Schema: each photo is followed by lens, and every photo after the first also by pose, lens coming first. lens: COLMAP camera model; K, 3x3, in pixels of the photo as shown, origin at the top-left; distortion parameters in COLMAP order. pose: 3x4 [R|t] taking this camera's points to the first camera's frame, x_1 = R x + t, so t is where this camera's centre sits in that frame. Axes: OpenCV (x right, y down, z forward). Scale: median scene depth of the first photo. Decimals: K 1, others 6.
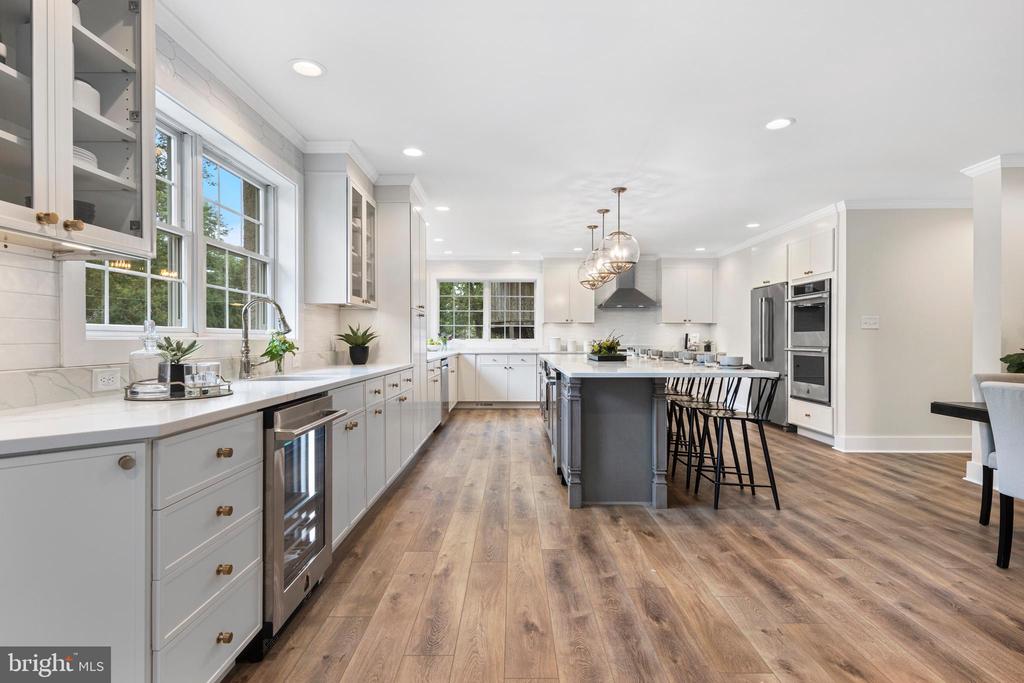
lens RADIAL K [[520.9, 0, 510.2], [0, 520.9, 339.5], [0, 0, 1]] dist [0.011729, -0.004286]
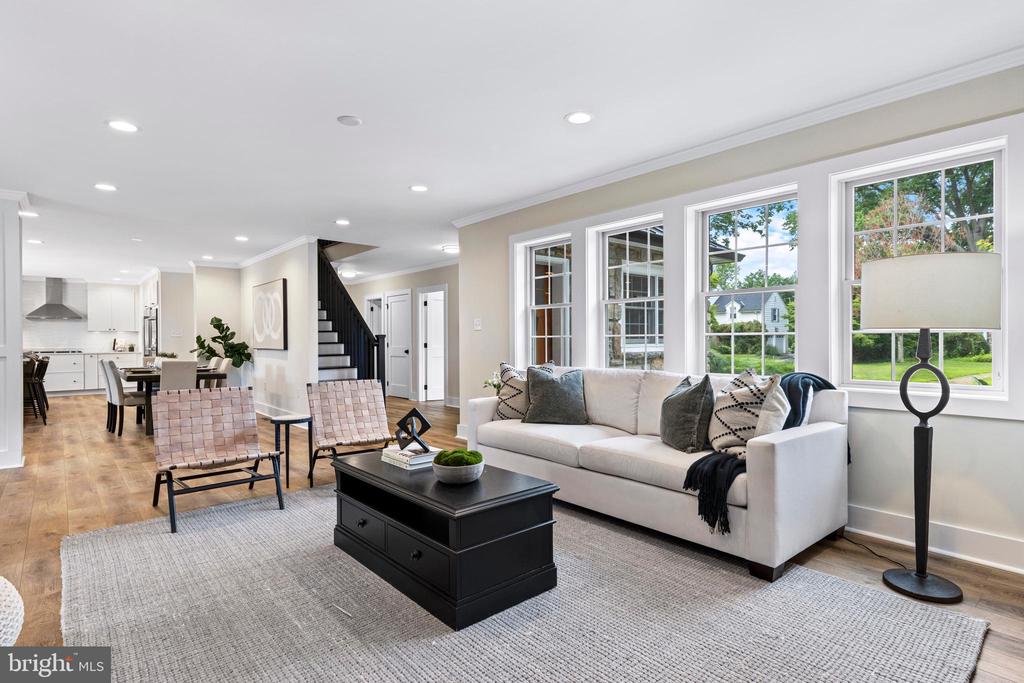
lens RADIAL K [[520.9, 0, 513.5], [0, 520.9, 341.5], [0, 0, 1]] dist [0.011729, -0.004286]
pose [[0.750321, -0.014765, 0.660909, 0.545491], [0.012690, 0.999888, 0.007930, -0.003527], [-0.660952, 0.002437, 0.750424, -1.814585]]
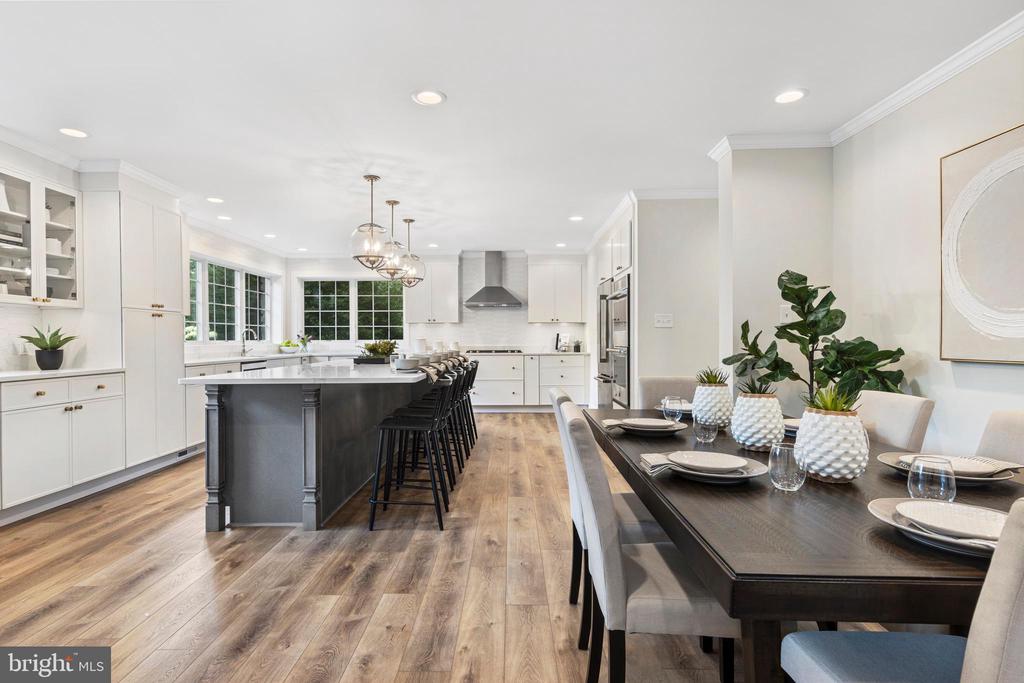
lens RADIAL K [[520.9, 0, 512.7], [0, 520.9, 340.9], [0, 0, 1]] dist [0.011729, -0.004286]
pose [[0.999959, -0.006153, 0.006666, 0.630225], [0.006145, 0.999980, 0.001174, 0.001662], [-0.006673, -0.001133, 0.999977, 0.107678]]
